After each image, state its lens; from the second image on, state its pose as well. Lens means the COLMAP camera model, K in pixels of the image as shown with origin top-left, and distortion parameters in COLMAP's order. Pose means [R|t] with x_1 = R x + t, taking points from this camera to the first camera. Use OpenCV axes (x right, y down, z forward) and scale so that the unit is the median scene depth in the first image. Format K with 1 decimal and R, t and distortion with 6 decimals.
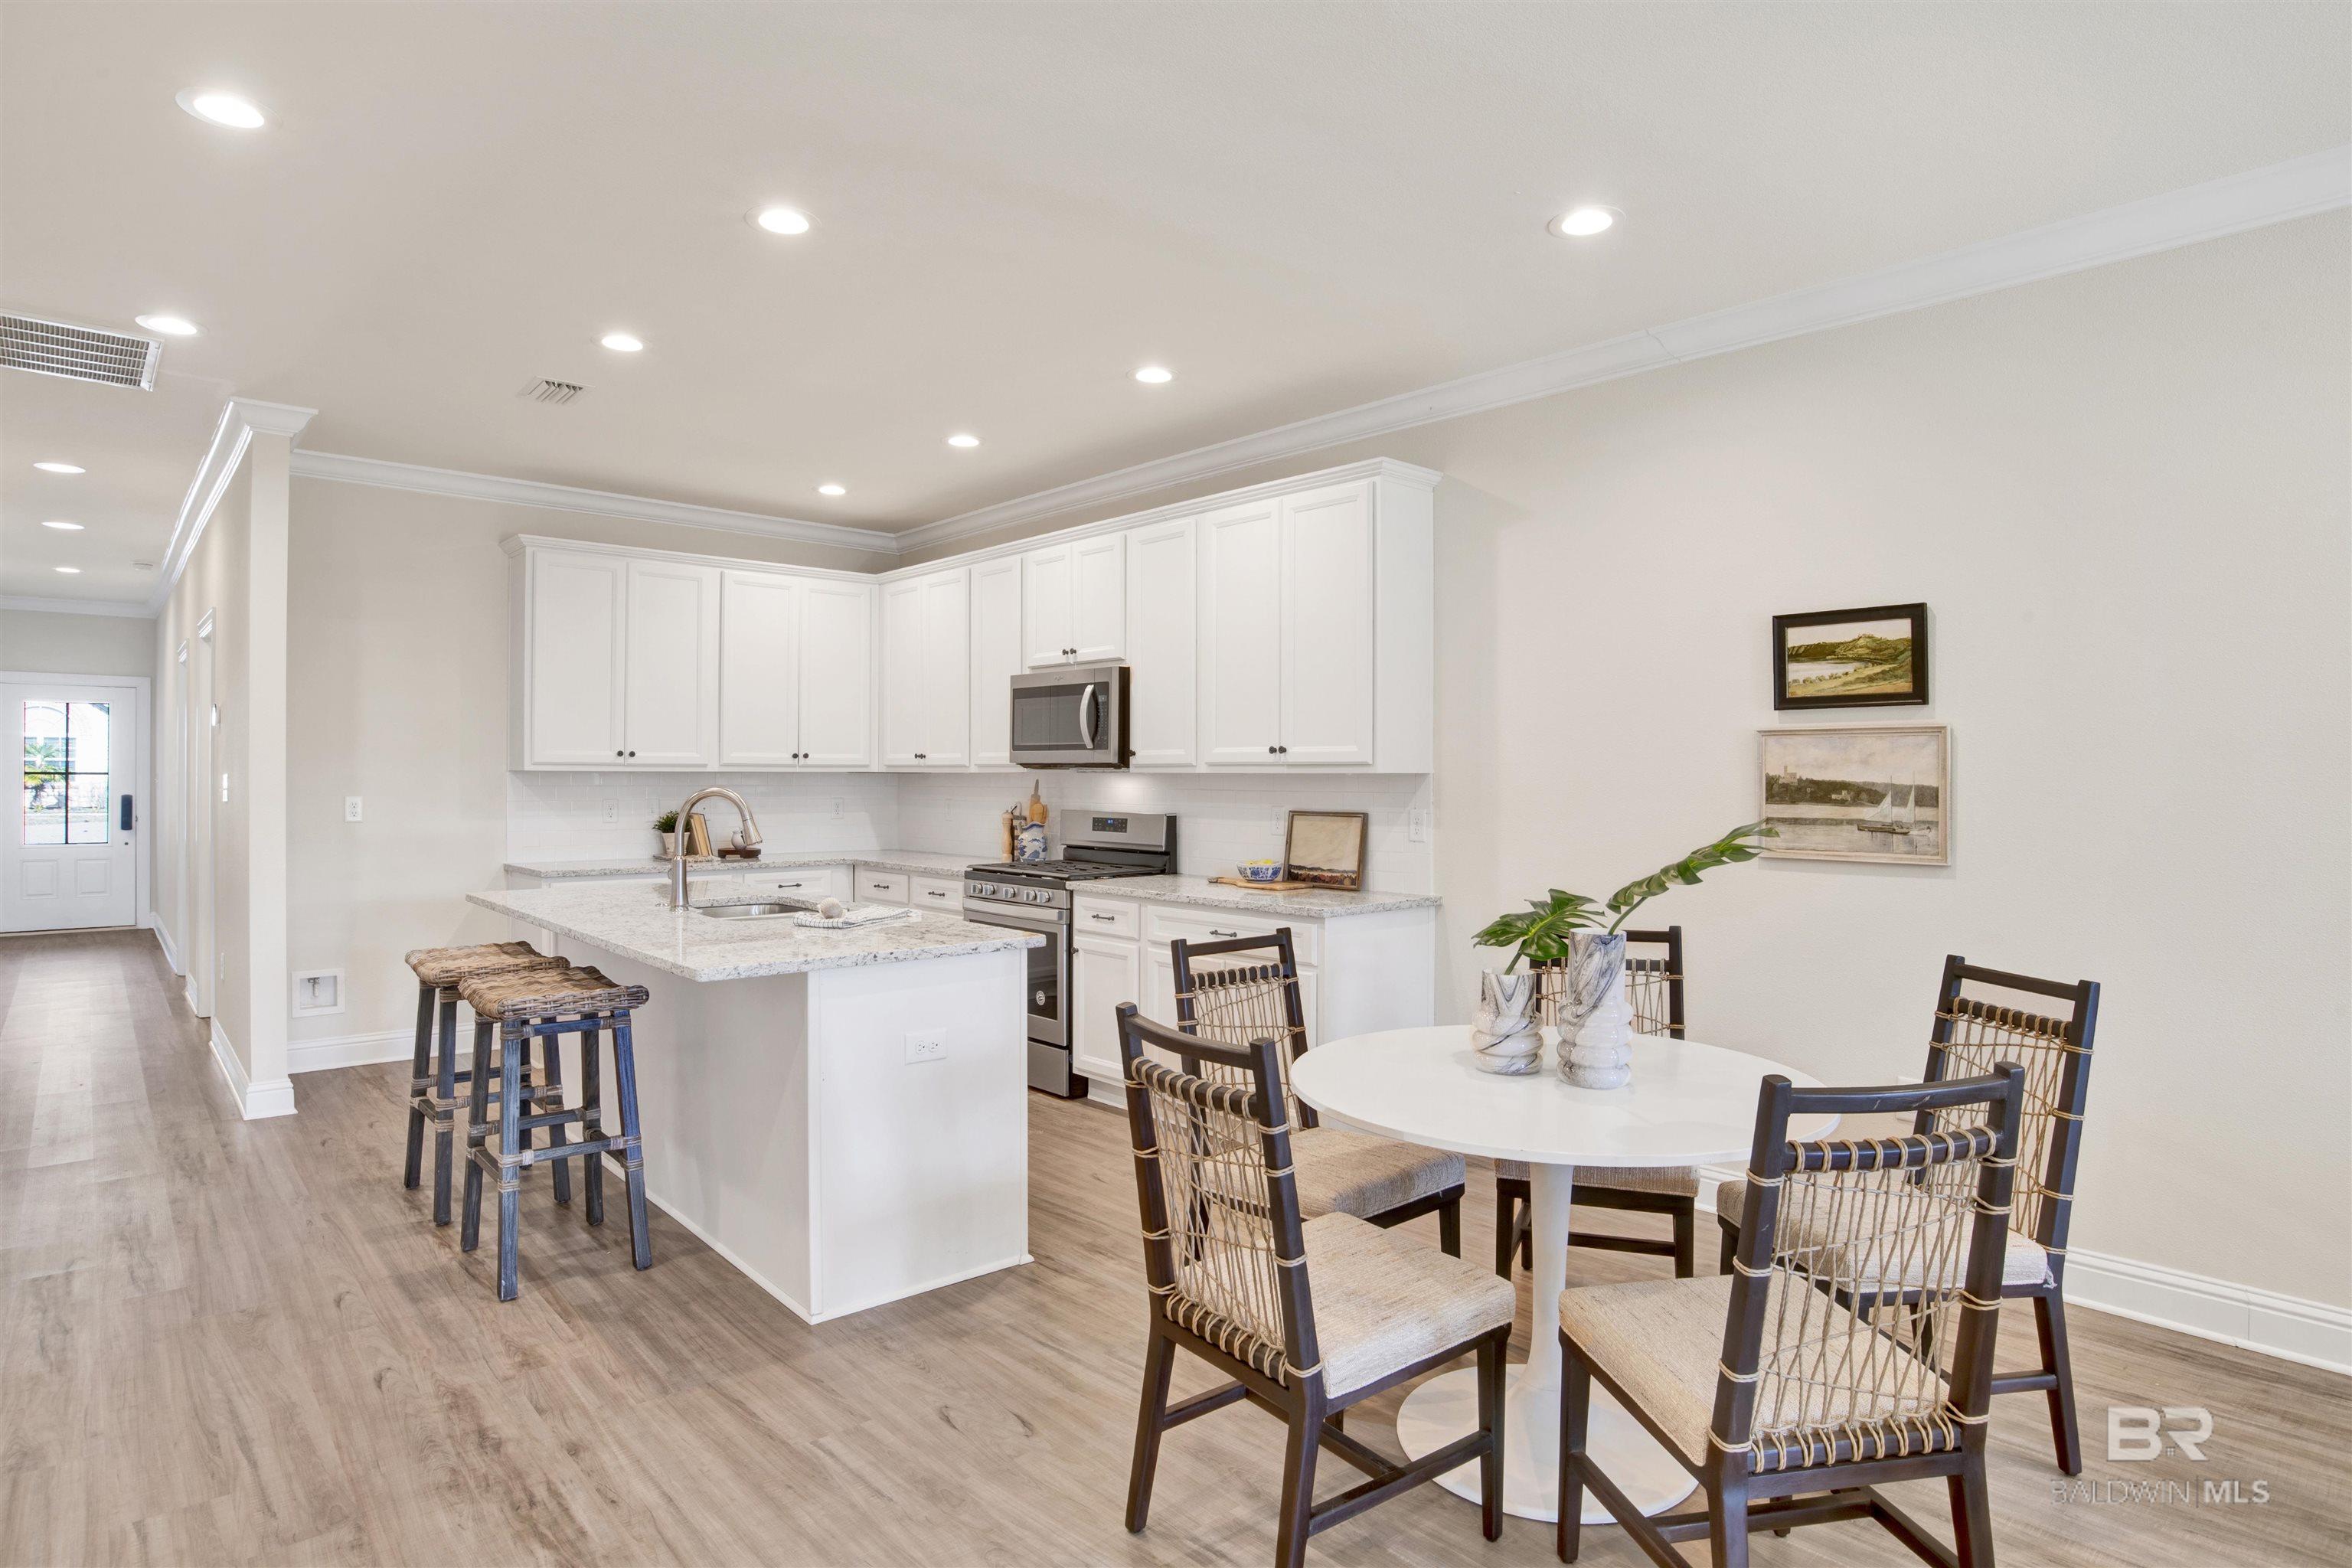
lens RADIAL K [[1327.4, 0, 1172.7], [0, 1327.4, 773.9], [0, 0, 1]] dist [0.008388, -0.001574]
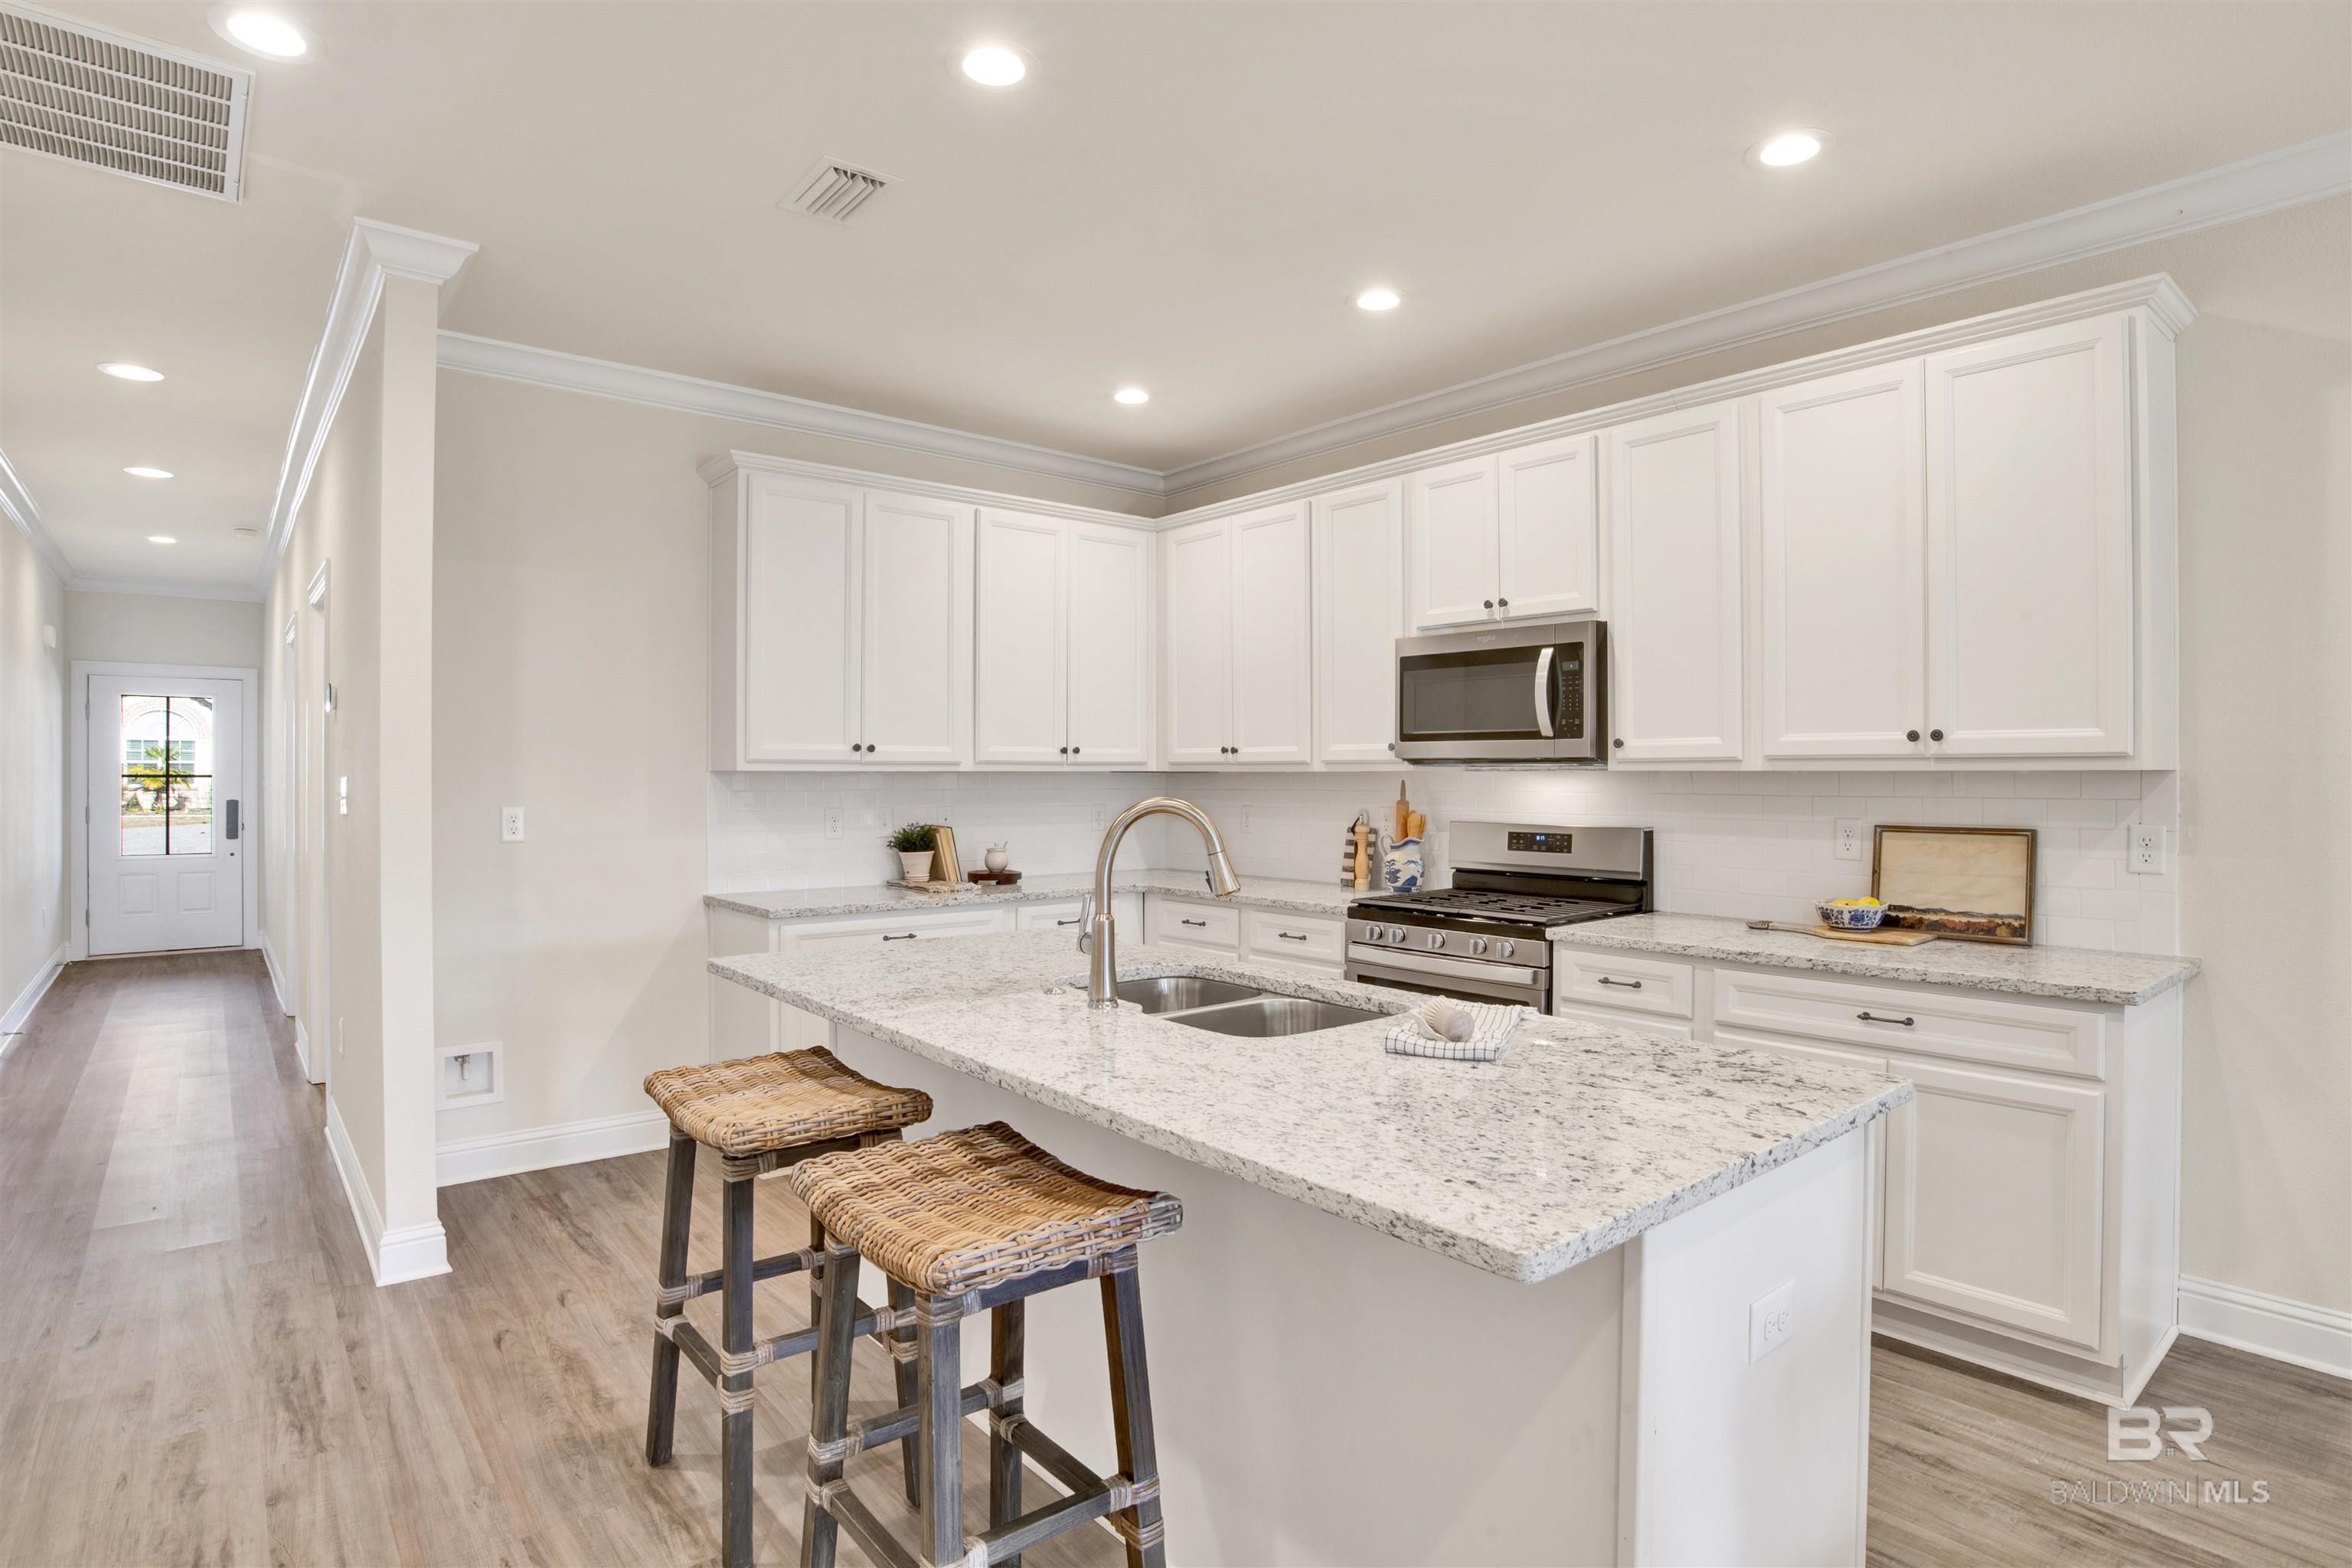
lens RADIAL K [[1215.5, 0, 1180.7], [0, 1215.5, 772.2], [0, 0, 1]] dist [-0.026048, 0.004397]
pose [[0.999986, -0.003152, -0.004186, -0.240142], [0.003149, 0.999995, -0.000625, -0.000532], [0.004188, 0.000612, 0.999991, 0.331029]]
